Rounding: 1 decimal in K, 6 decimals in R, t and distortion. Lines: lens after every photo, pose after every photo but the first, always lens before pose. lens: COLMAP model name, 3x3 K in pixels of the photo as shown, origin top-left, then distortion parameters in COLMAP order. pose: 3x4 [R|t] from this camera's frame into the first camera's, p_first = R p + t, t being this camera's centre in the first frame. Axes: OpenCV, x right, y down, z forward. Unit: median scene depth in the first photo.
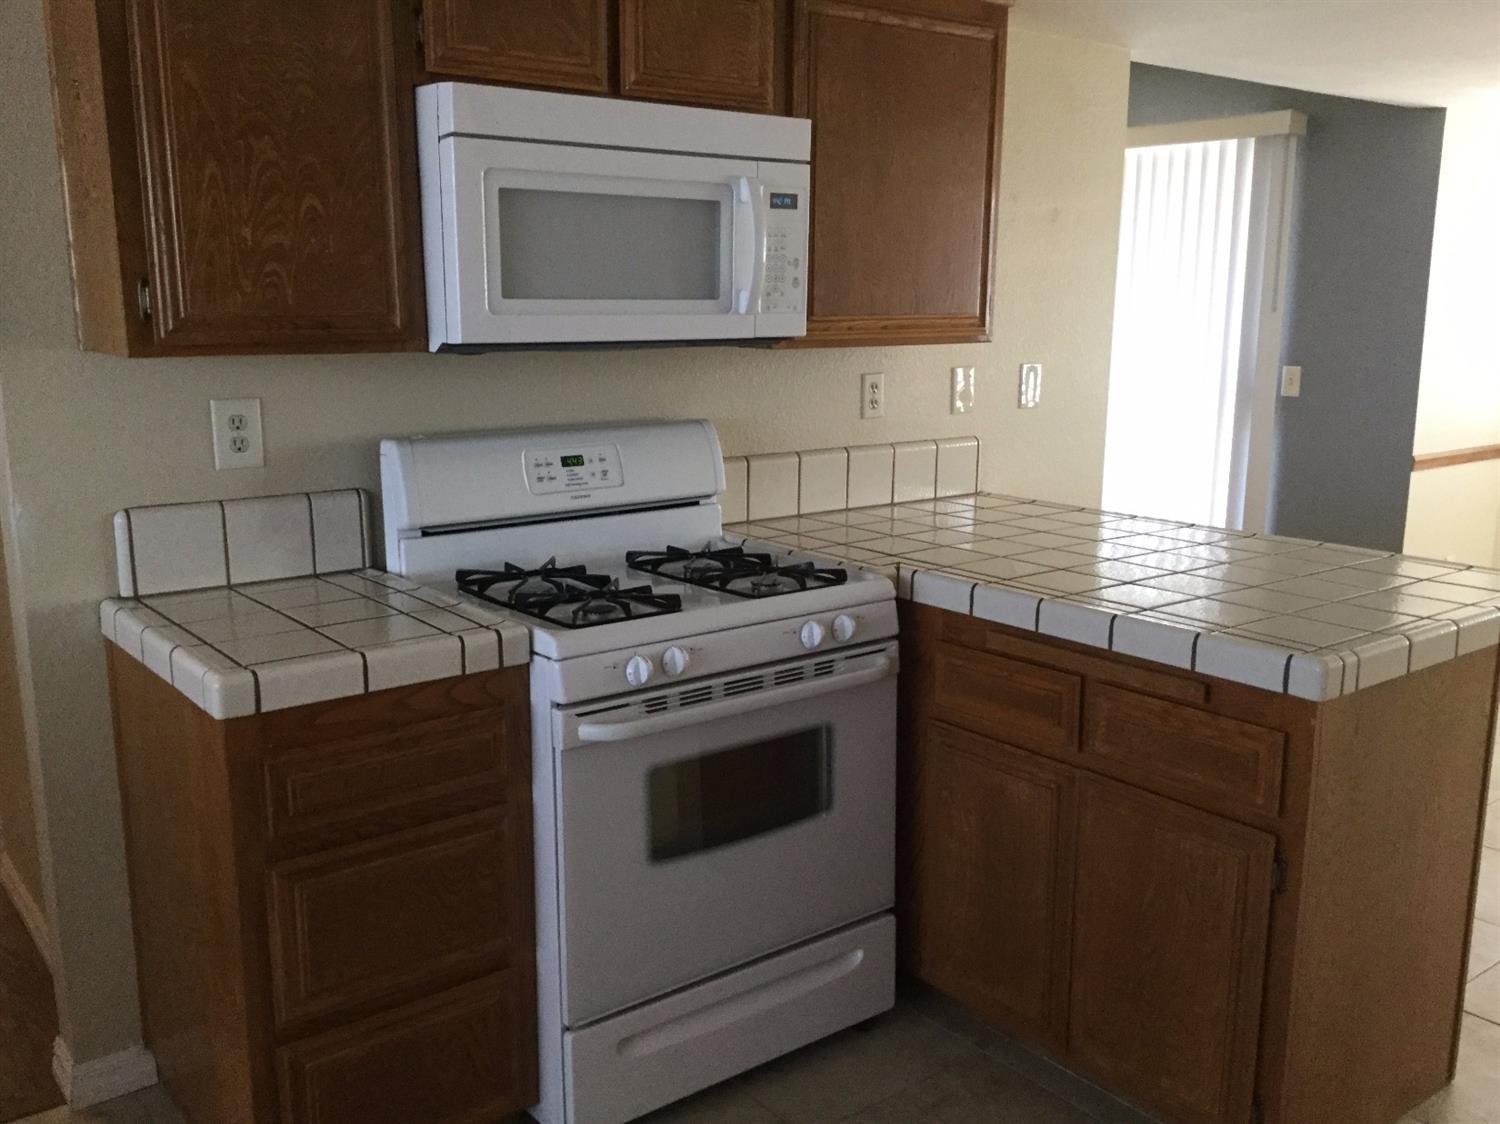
lens RADIAL K [[1353.1, 0, 742.6], [0, 1353.1, 559.4], [0, 0, 1]] dist [0.106473, -0.187634]
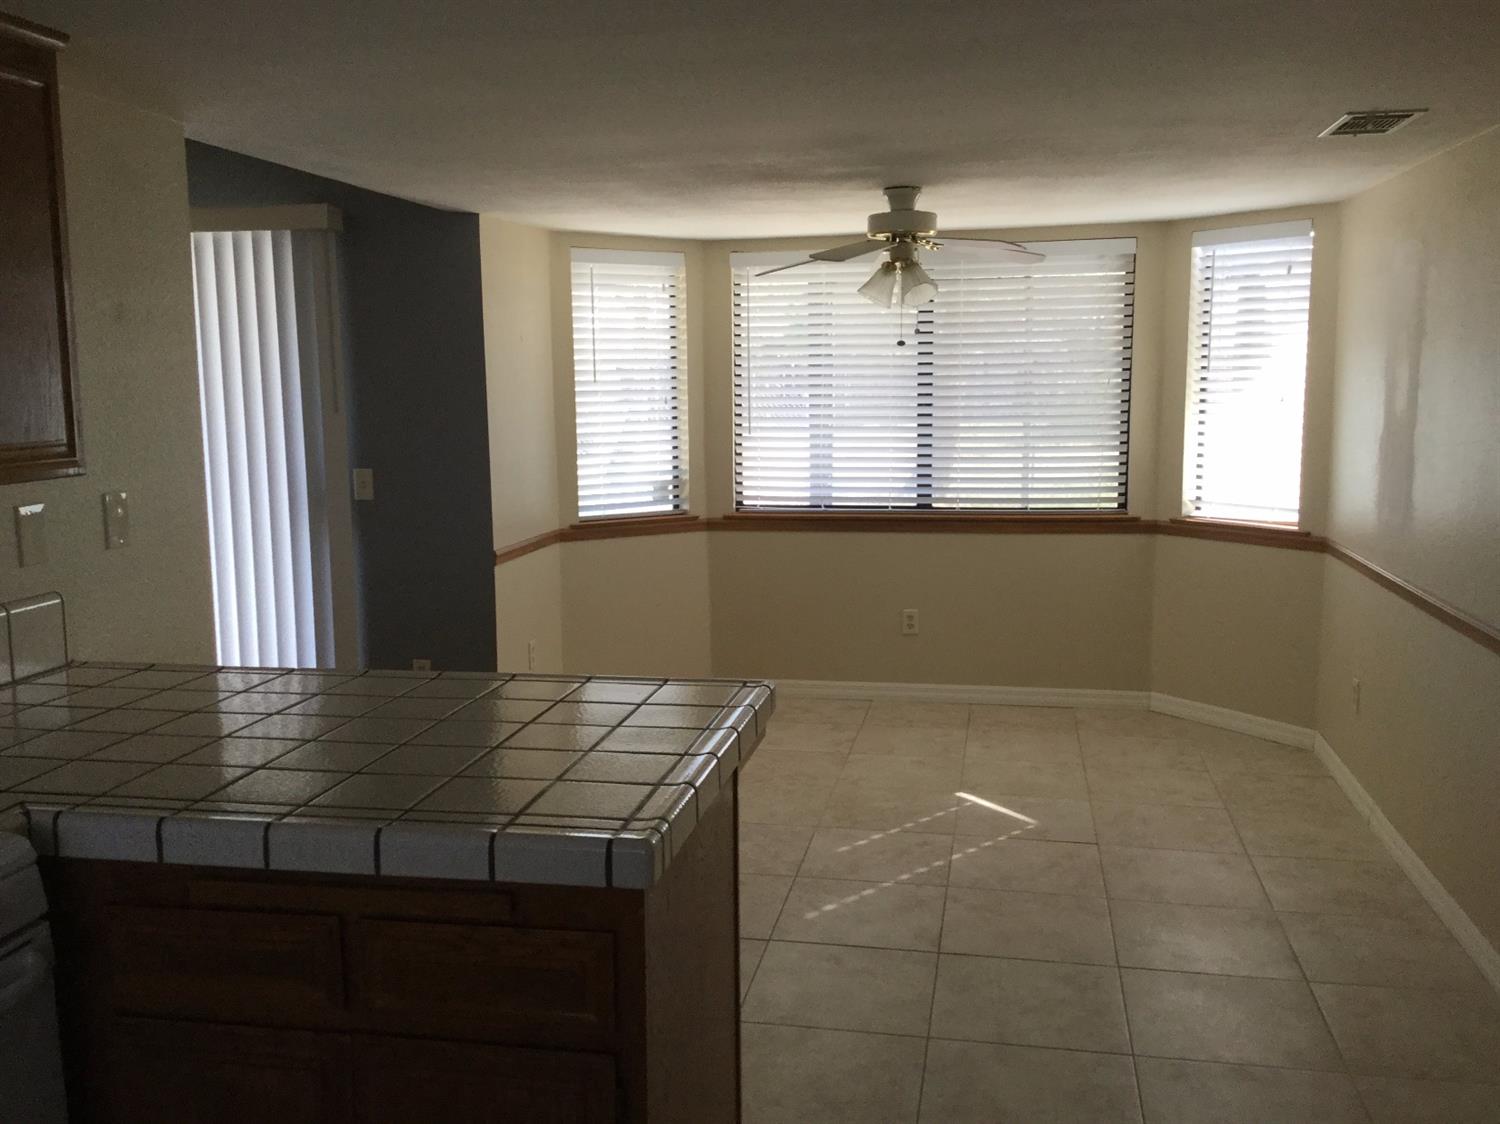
lens RADIAL K [[1353.1, 0, 742.6], [0, 1353.1, 559.4], [0, 0, 1]] dist [0.106473, -0.187634]
pose [[0.753460, -0.102283, 0.649490, -0.042727], [0.141686, 0.989875, -0.008479, -0.052131], [-0.642046, 0.098412, 0.760323, 0.176380]]
